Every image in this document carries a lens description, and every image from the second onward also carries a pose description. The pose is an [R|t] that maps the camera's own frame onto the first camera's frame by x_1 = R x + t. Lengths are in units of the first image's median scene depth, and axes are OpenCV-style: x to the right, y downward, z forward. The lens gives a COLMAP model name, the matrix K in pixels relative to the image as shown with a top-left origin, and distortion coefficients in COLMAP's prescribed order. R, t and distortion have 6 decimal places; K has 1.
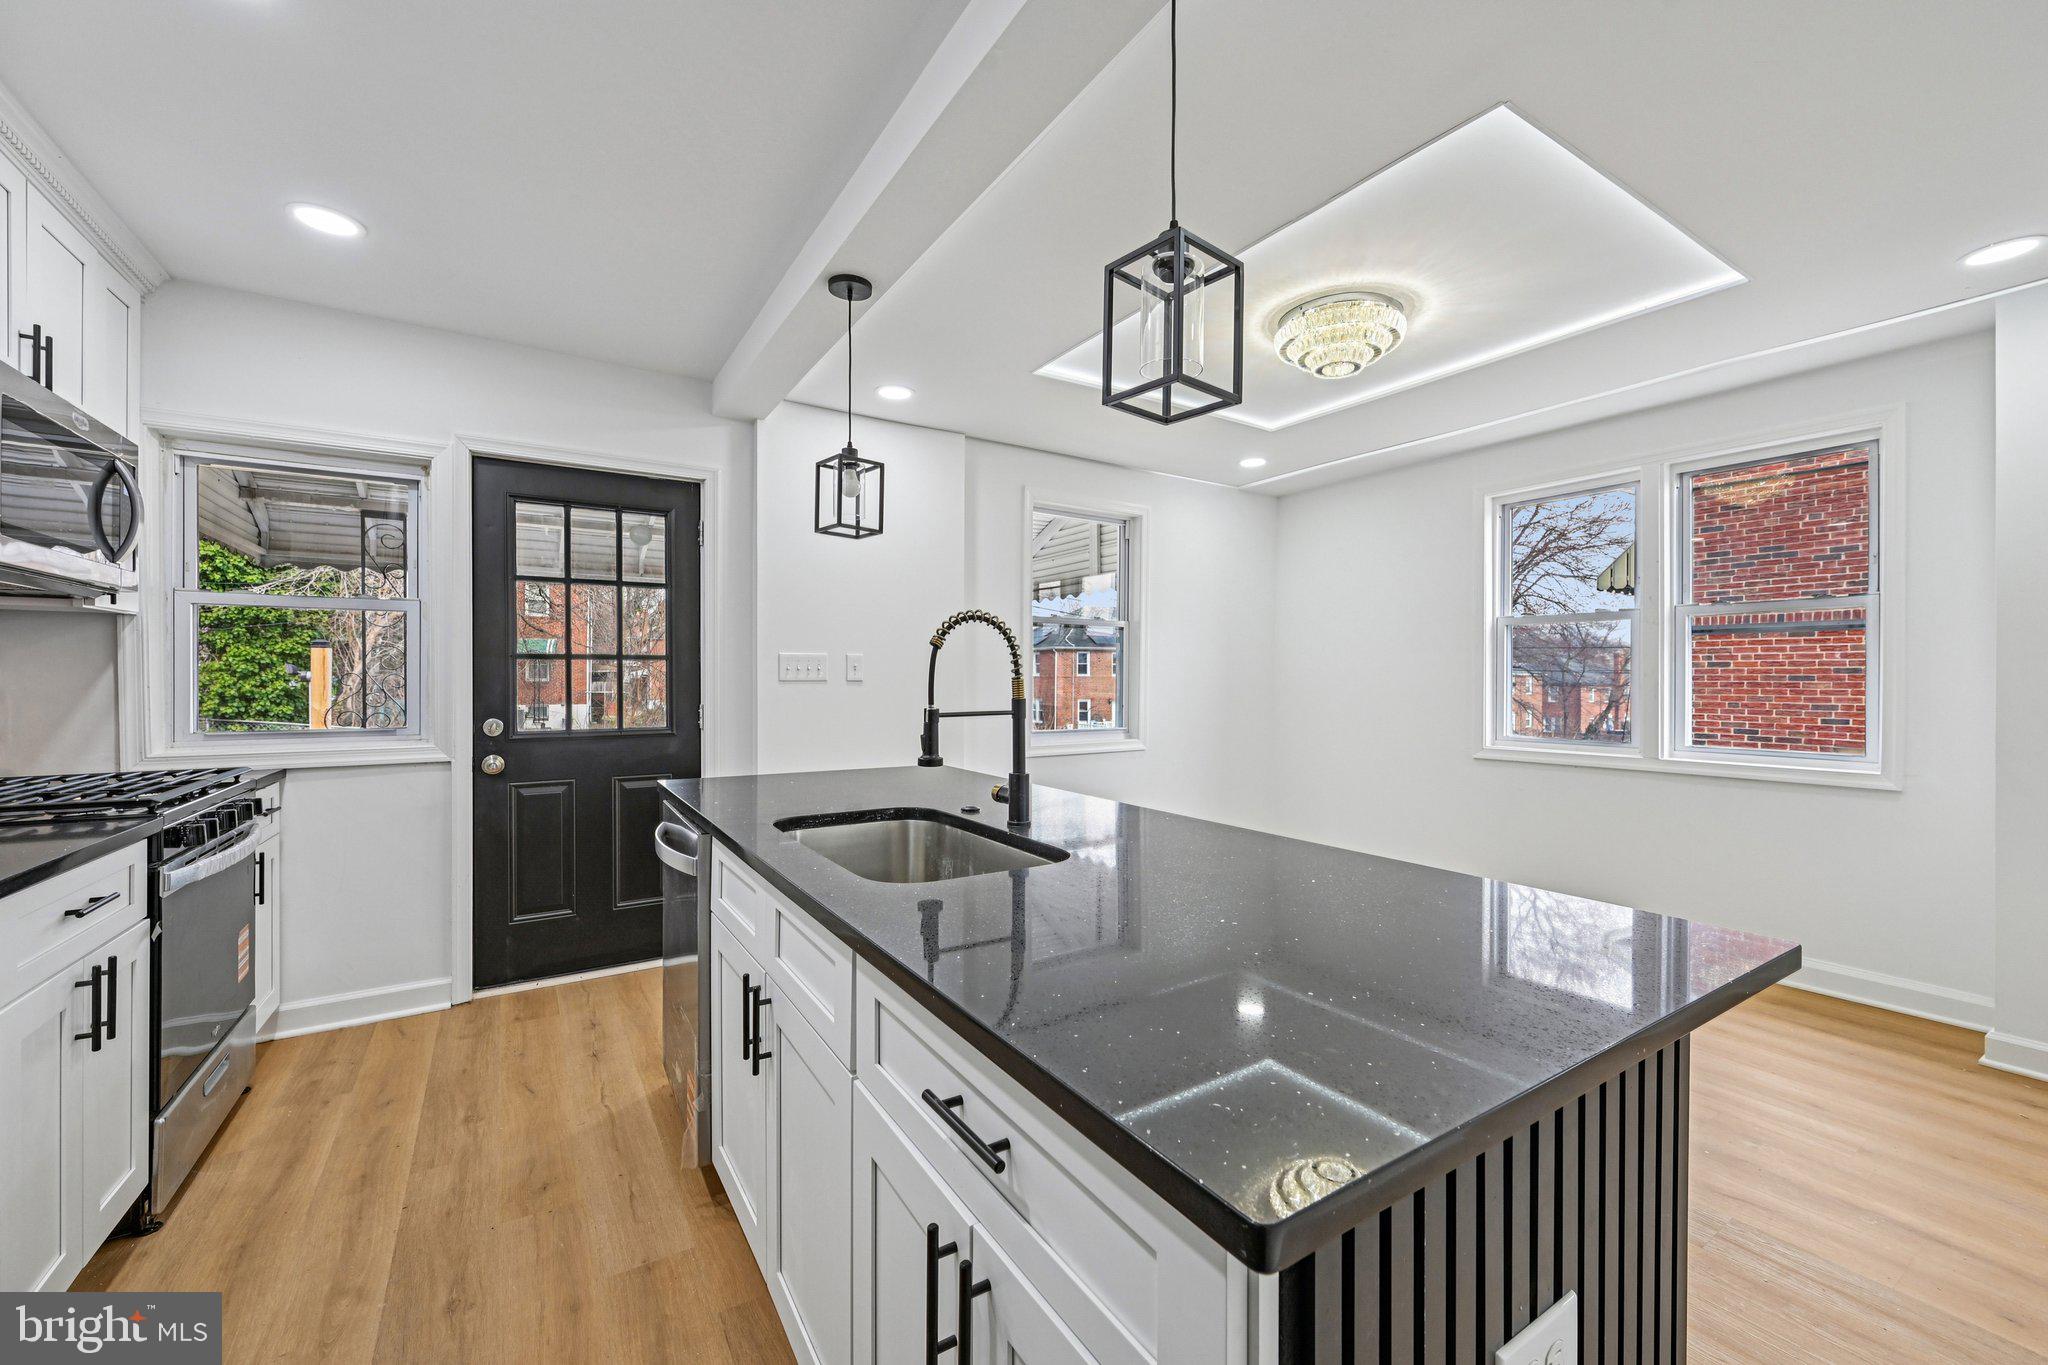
lens RADIAL K [[806.4, 0, 1046.0], [0, 806.4, 679.8], [0, 0, 1]] dist [-0.002086, 0.000222]
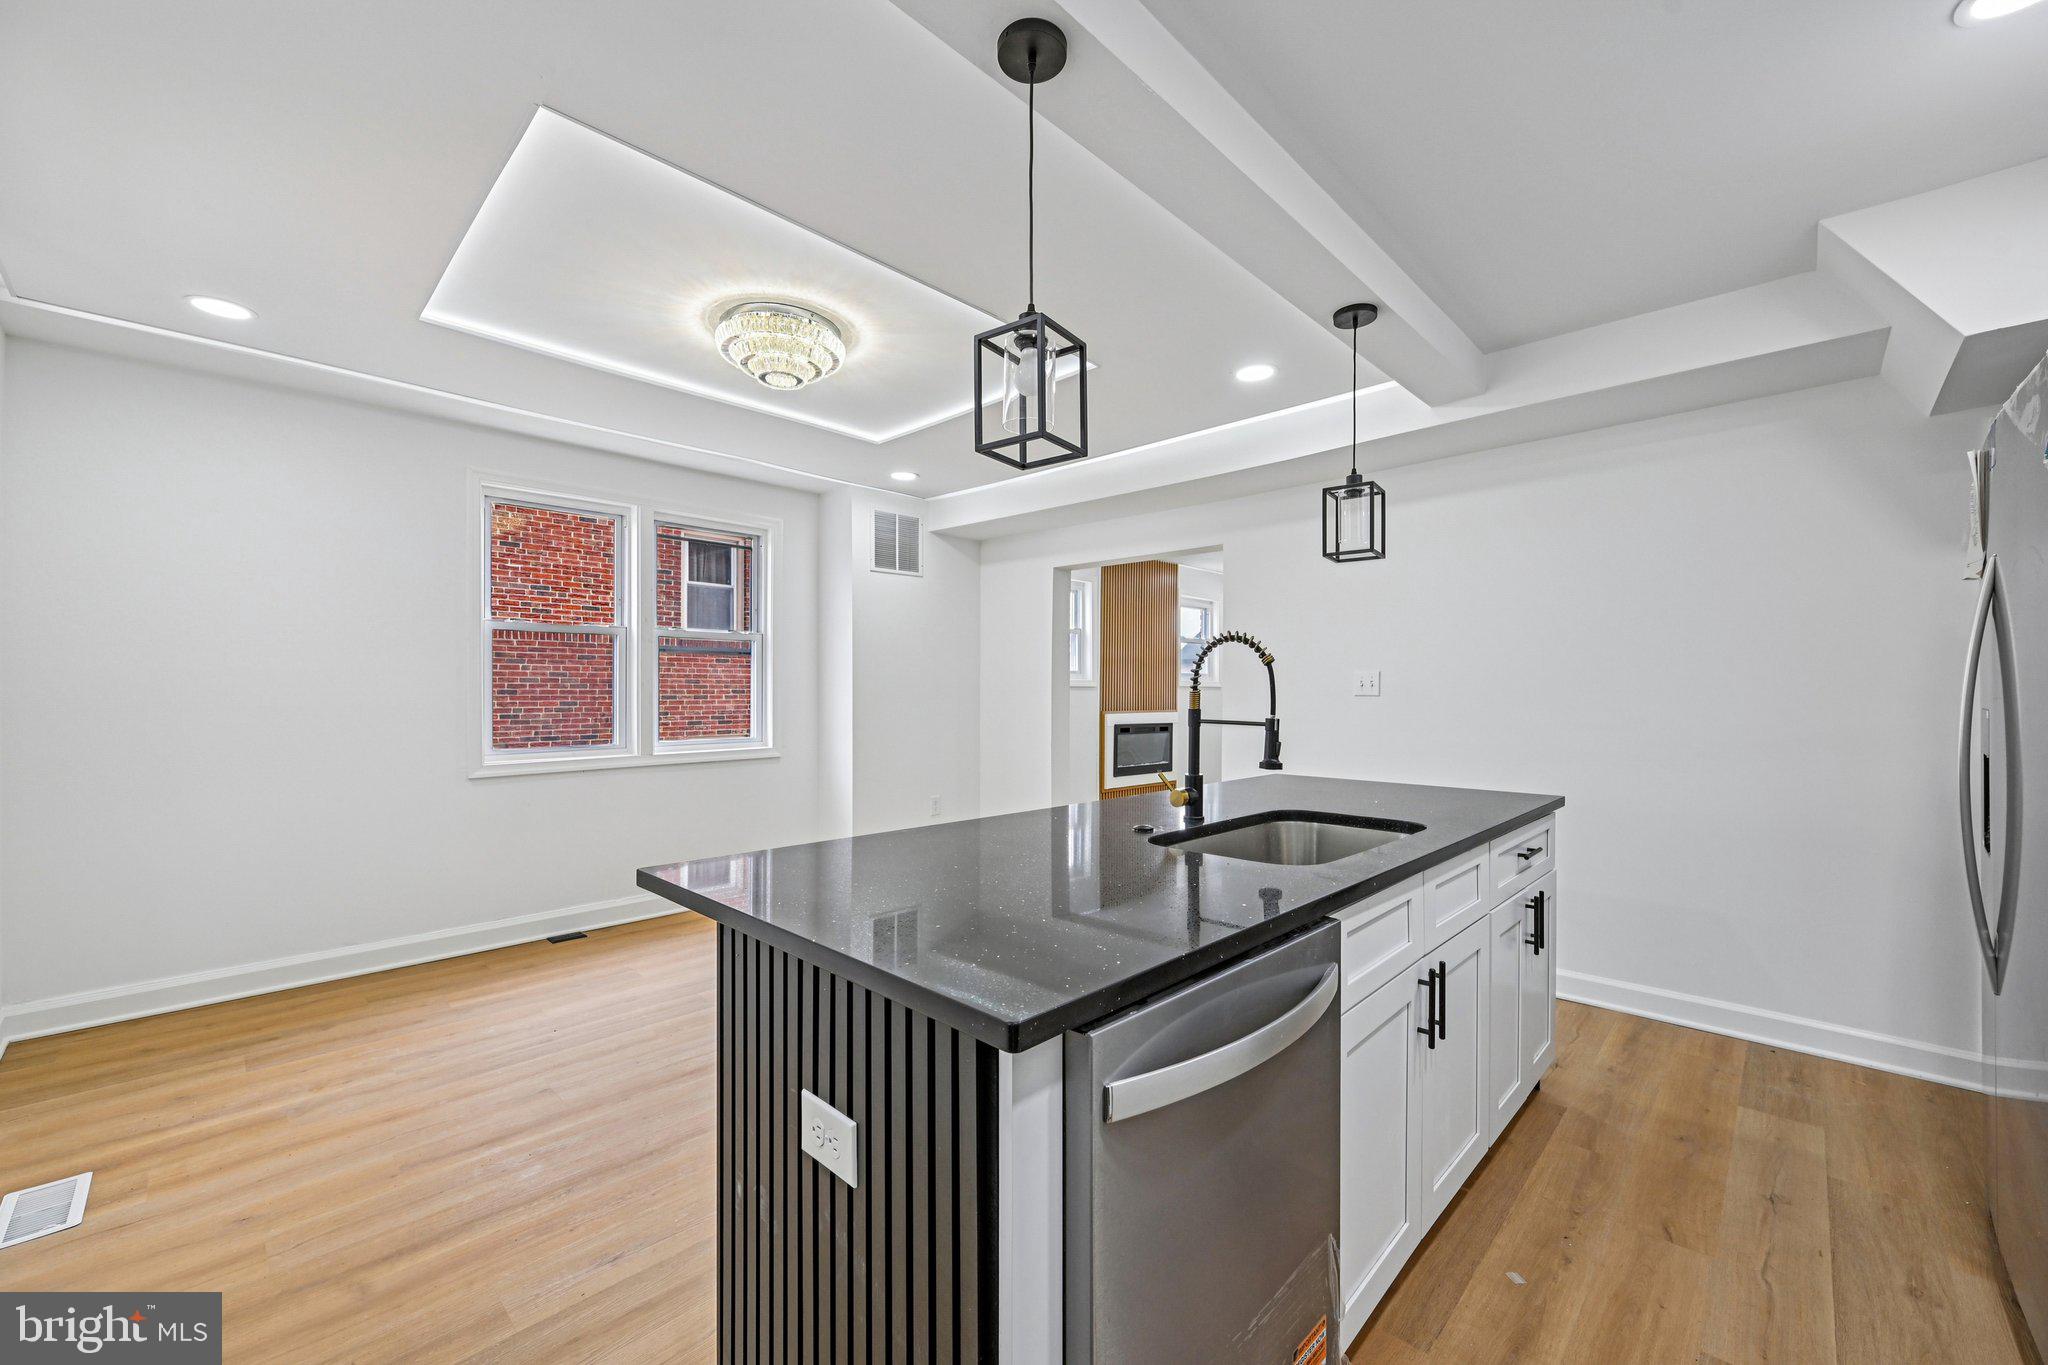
lens RADIAL K [[806.4, 0, 1029.8], [0, 806.4, 683.8], [0, 0, 1]] dist [-0.002086, 0.000222]
pose [[-0.224965, 0.002484, 0.974364, -0.553998], [-0.000598, 0.999996, -0.002687, -0.004245], [-0.974367, -0.001187, -0.224962, 0.750604]]
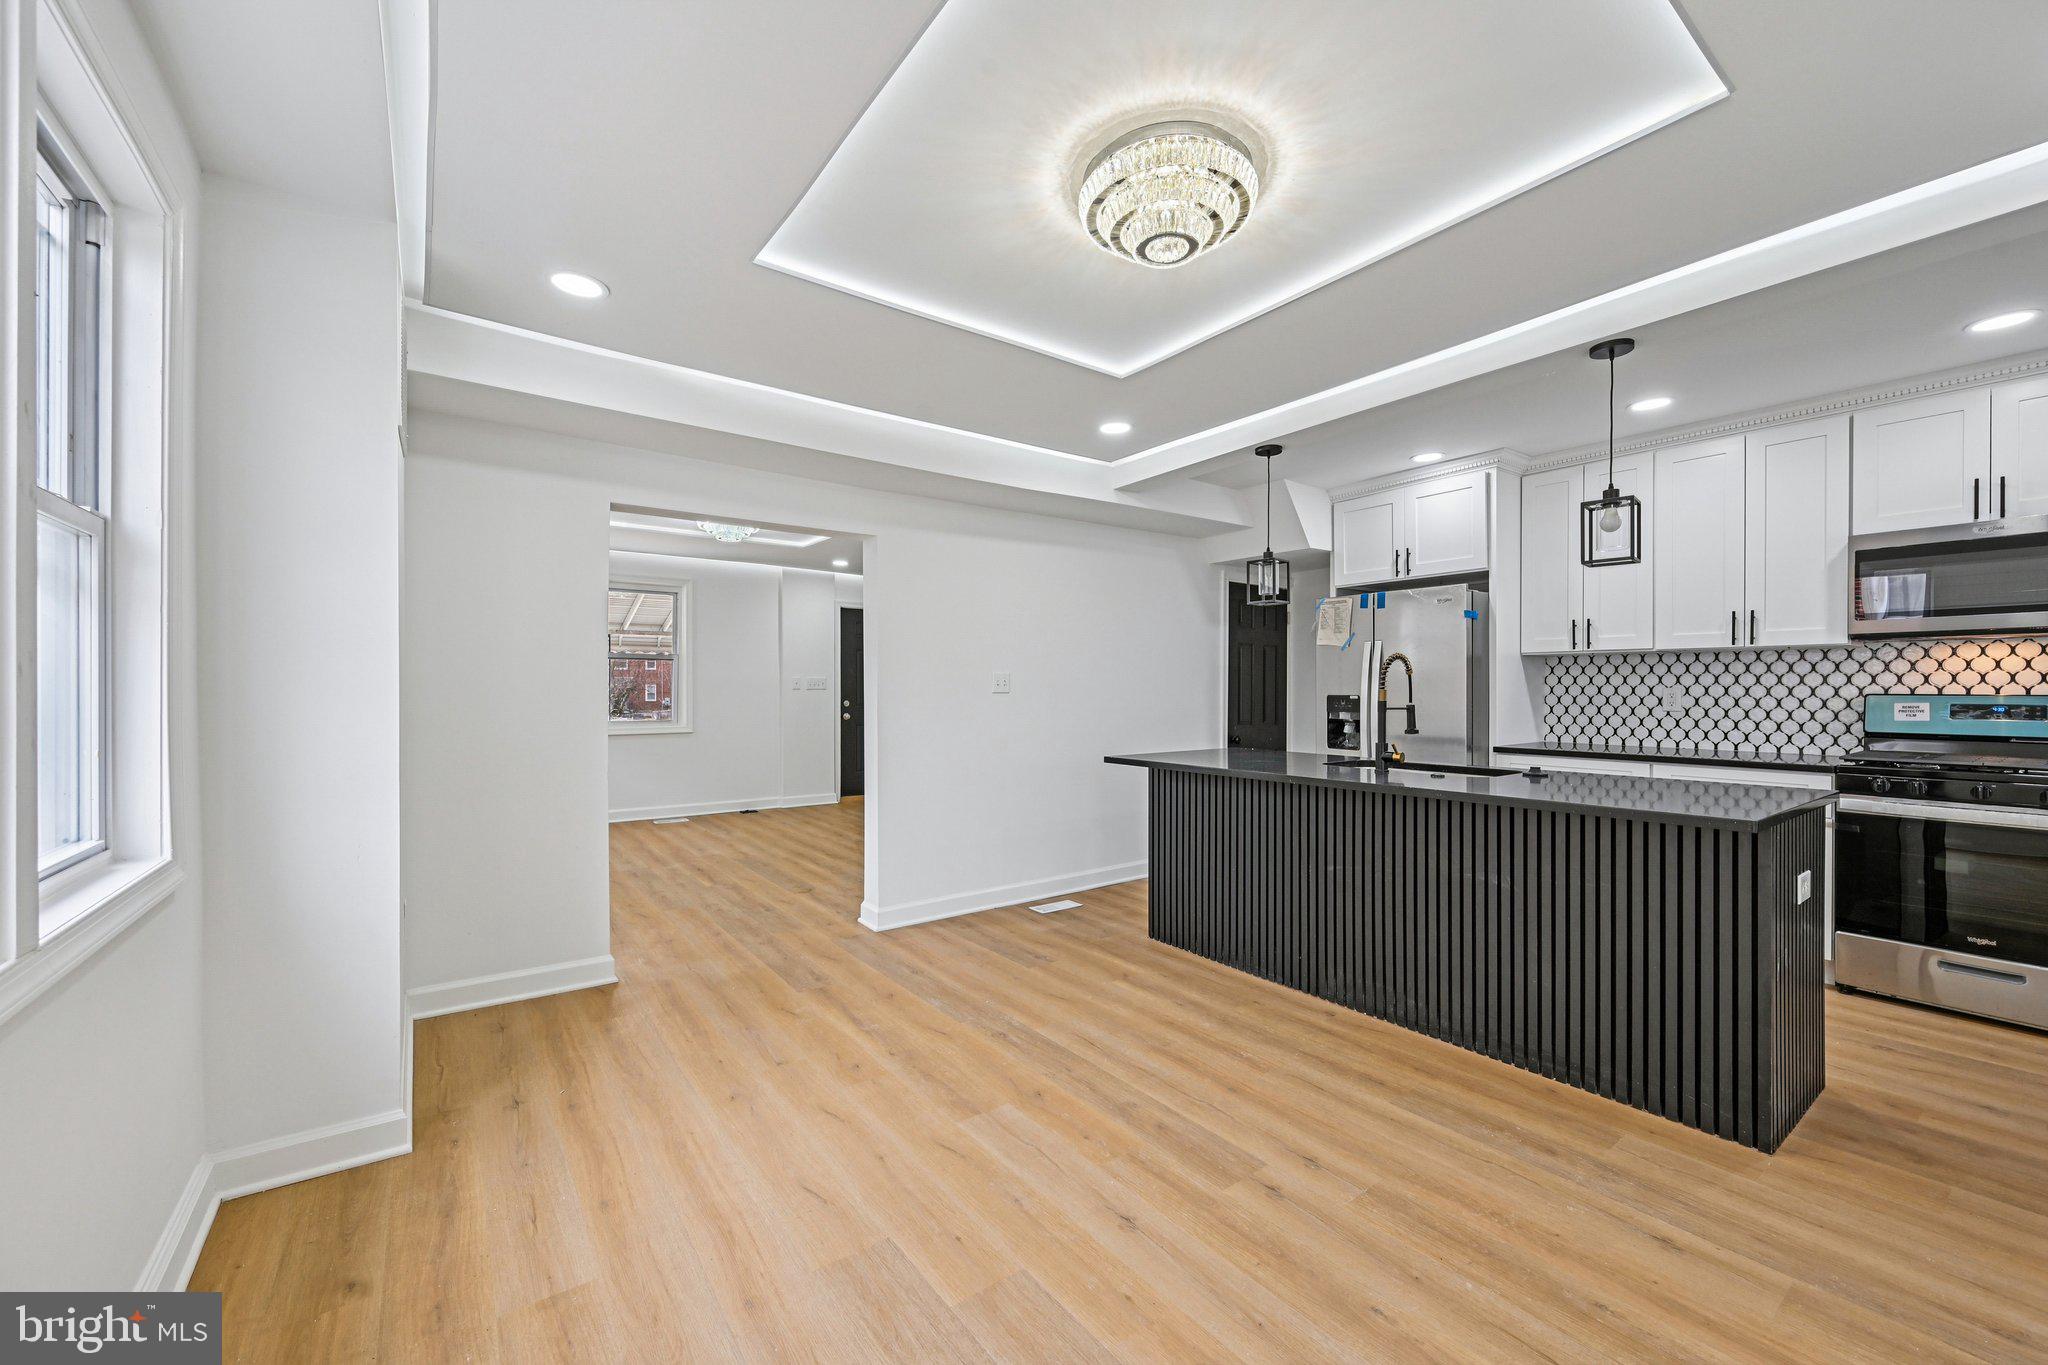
lens RADIAL K [[806.4, 0, 1031.7], [0, 806.4, 690.6], [0, 0, 1]] dist [-0.002086, 0.000222]
pose [[-0.998569, -0.004173, -0.053315, 0.422553], [-0.004398, 0.999982, 0.004093, -0.001151], [0.053297, 0.004321, -0.998569, 1.384829]]
